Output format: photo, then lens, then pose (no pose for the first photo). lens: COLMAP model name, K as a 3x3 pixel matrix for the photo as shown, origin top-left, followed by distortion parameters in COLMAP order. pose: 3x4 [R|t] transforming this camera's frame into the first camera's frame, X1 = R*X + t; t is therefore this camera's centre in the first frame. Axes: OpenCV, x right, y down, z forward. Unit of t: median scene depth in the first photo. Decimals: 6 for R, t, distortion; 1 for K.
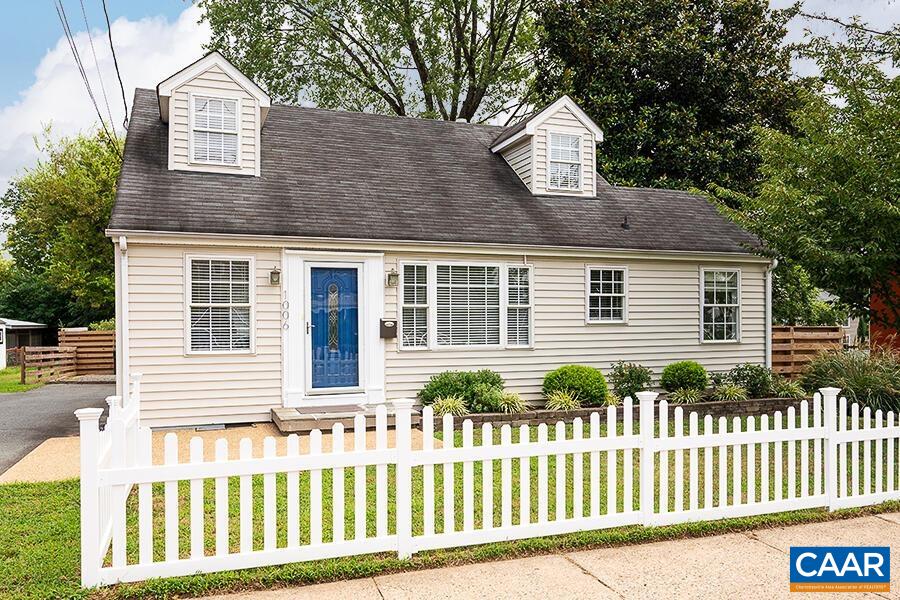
lens RADIAL K [[675.6, 0, 437.3], [0, 675.6, 324.6], [0, 0, 1]] dist [-0.019946, 0.011327]
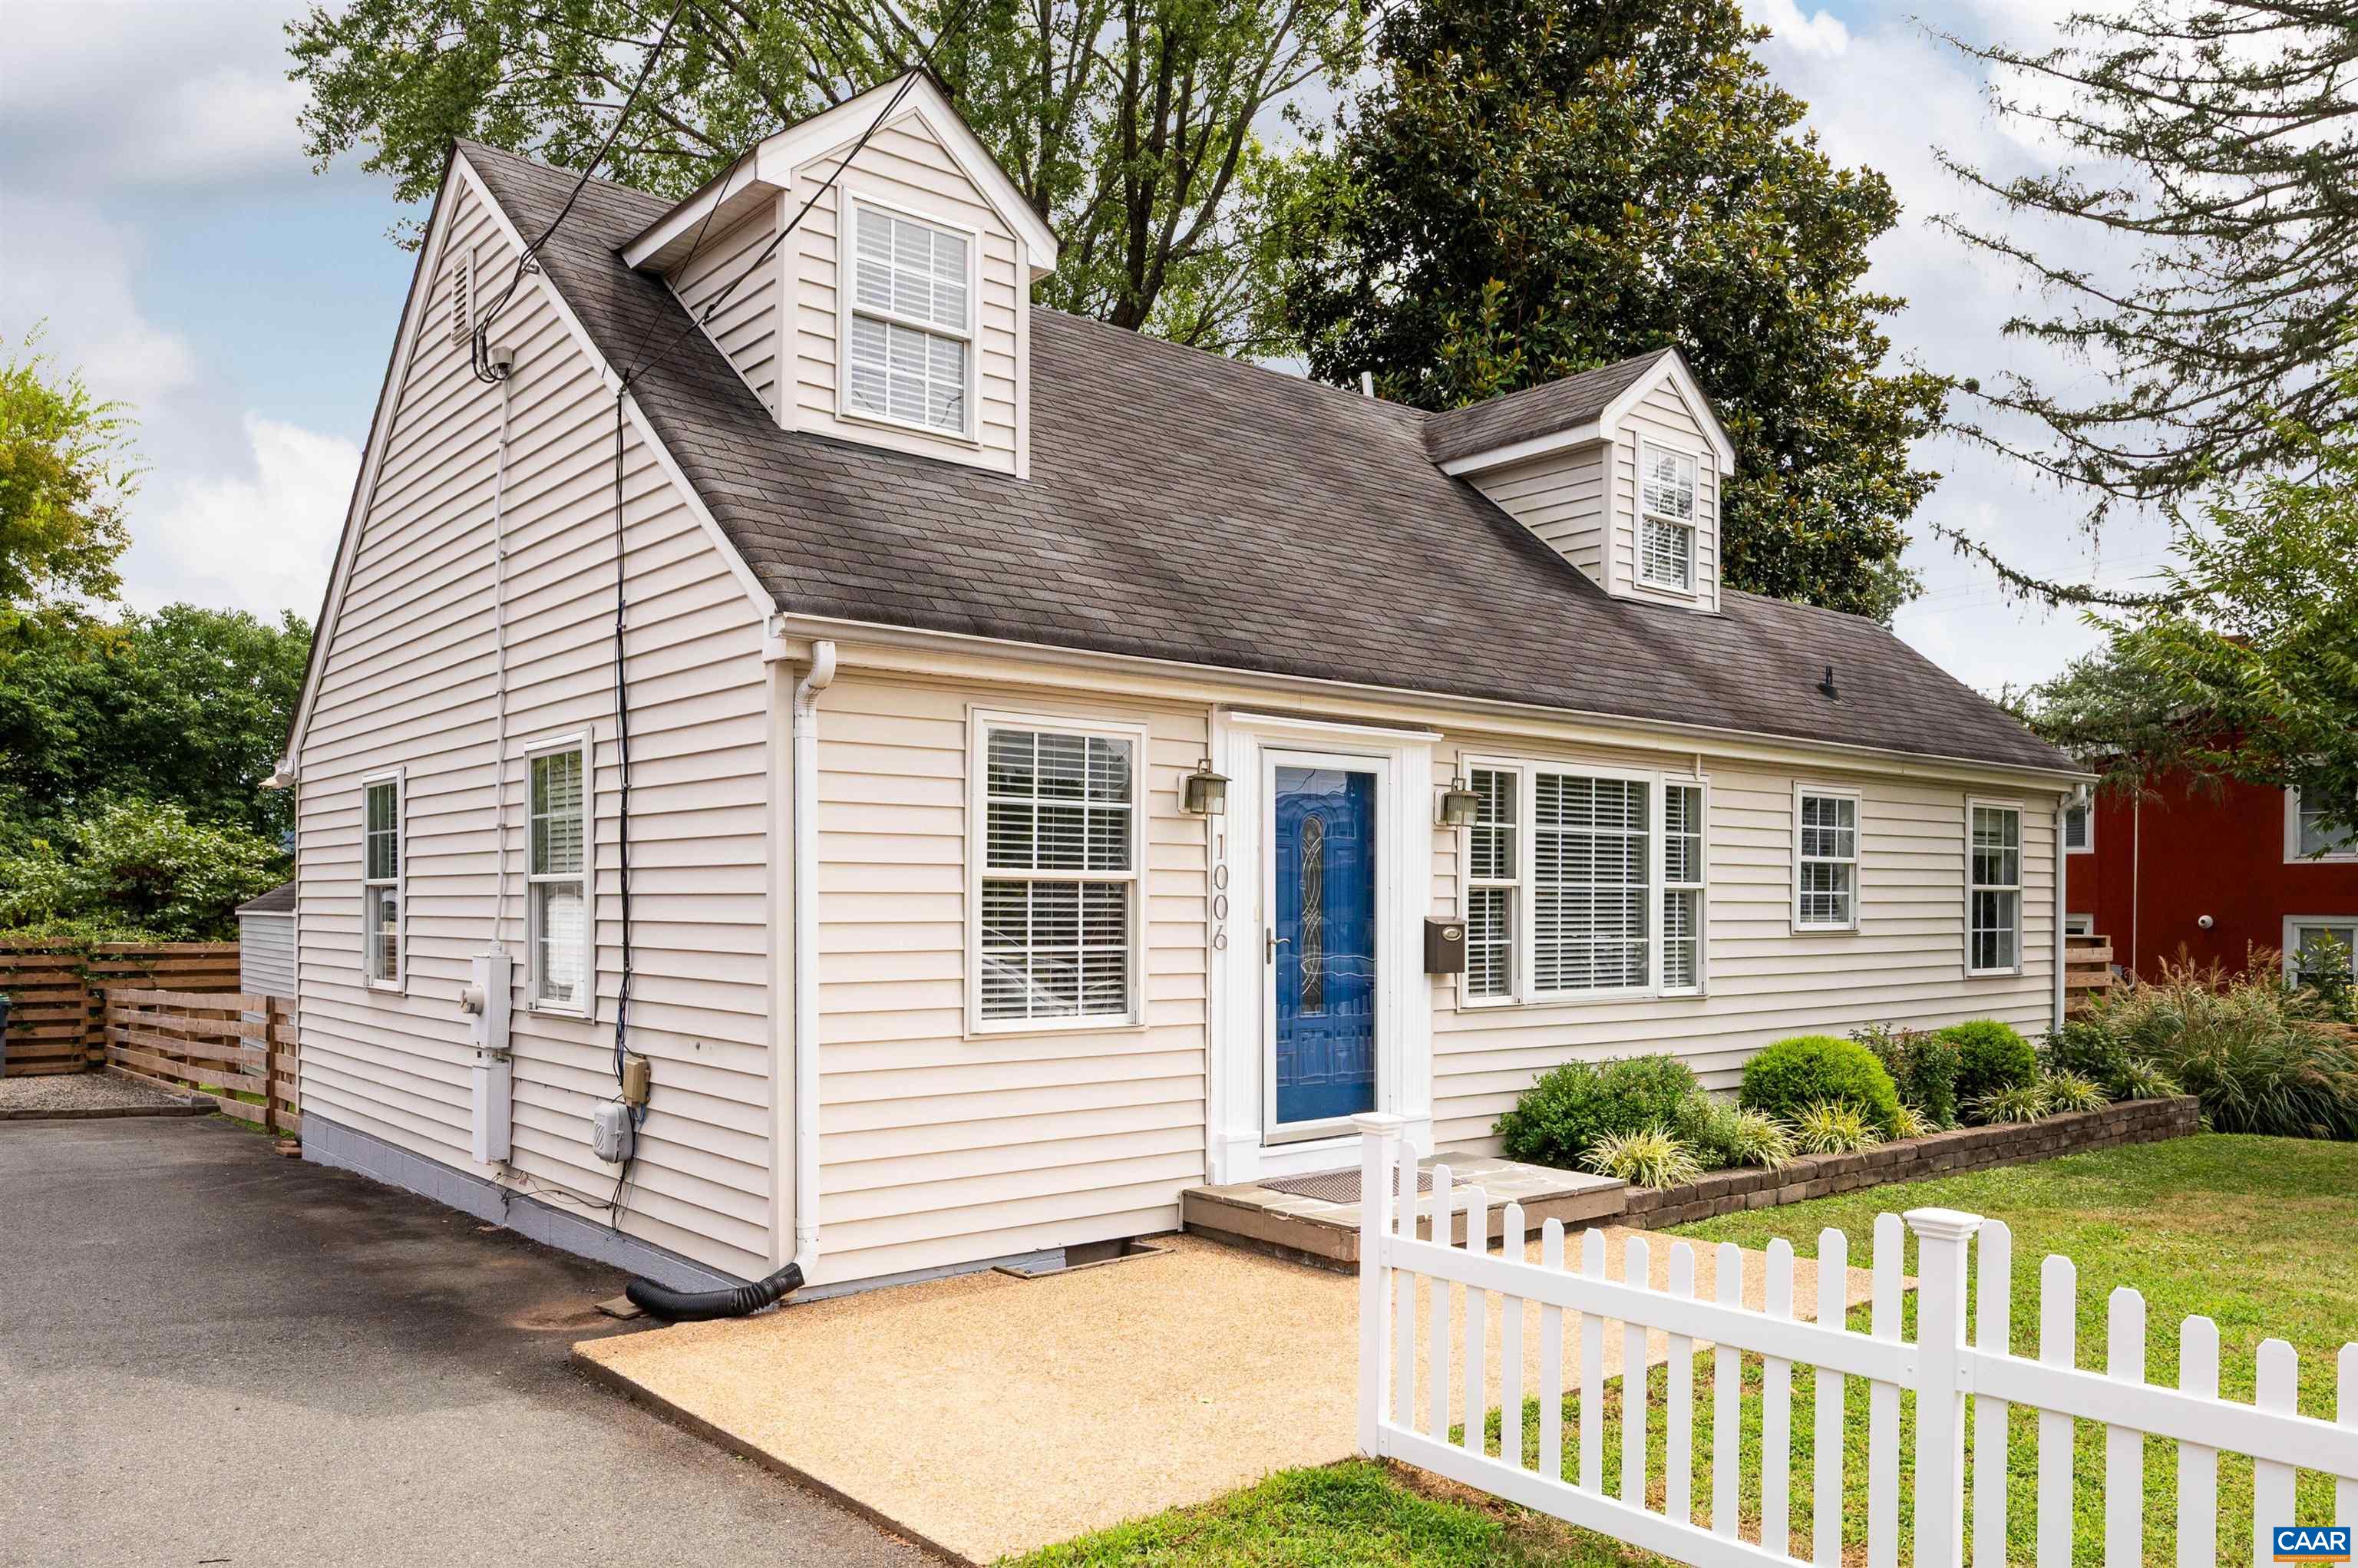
lens RADIAL K [[1704.7, 0, 1280.8], [0, 1704.7, 912.3], [0, 0, 1]] dist [-0.010144, -0.003536]
pose [[0.928758, 0.005602, 0.370645, -0.457040], [-0.004855, 0.999984, -0.002949, -0.008854], [-0.370656, 0.000940, 0.928770, 0.191015]]
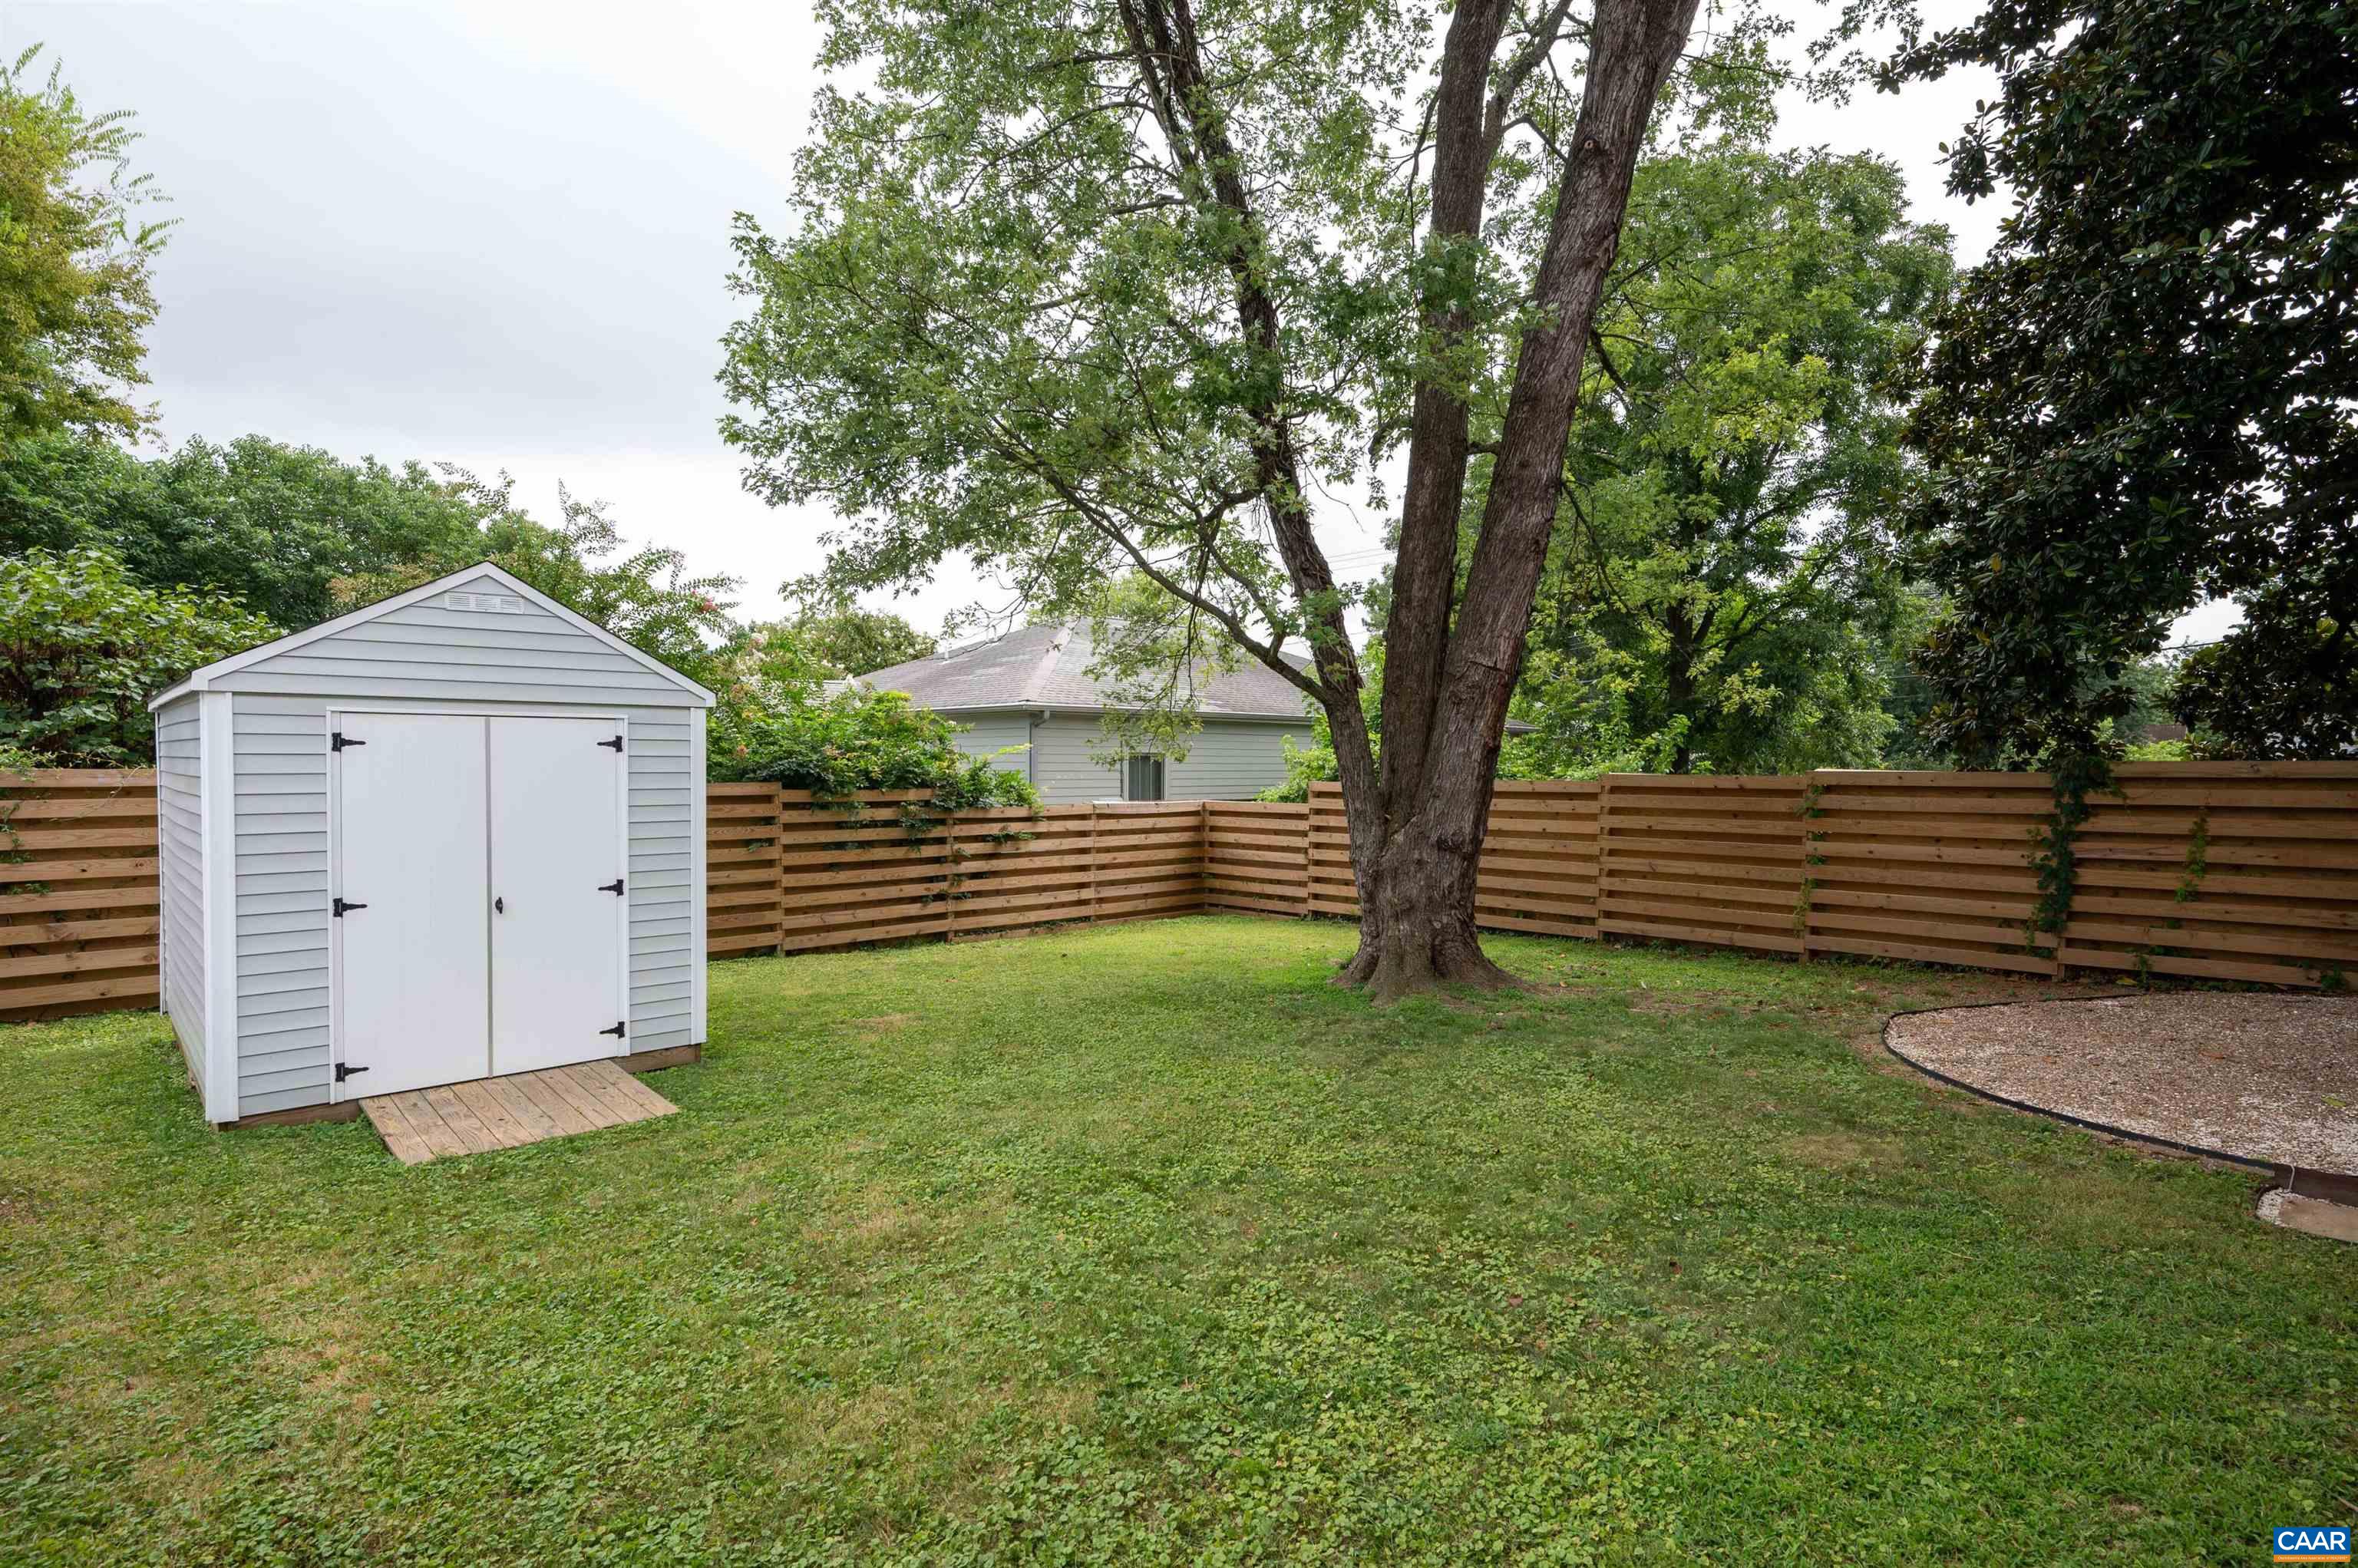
lens RADIAL K [[1217.0, 0, 1179.7], [0, 1217.0, 778.1], [0, 0, 1]] dist [-0.002987, -0.000335]
pose [[0.914511, -0.000643, 0.404562, -0.594533], [-0.002594, 0.999969, 0.007452, 0.030718], [-0.404554, -0.007864, 0.914480, 1.694147]]
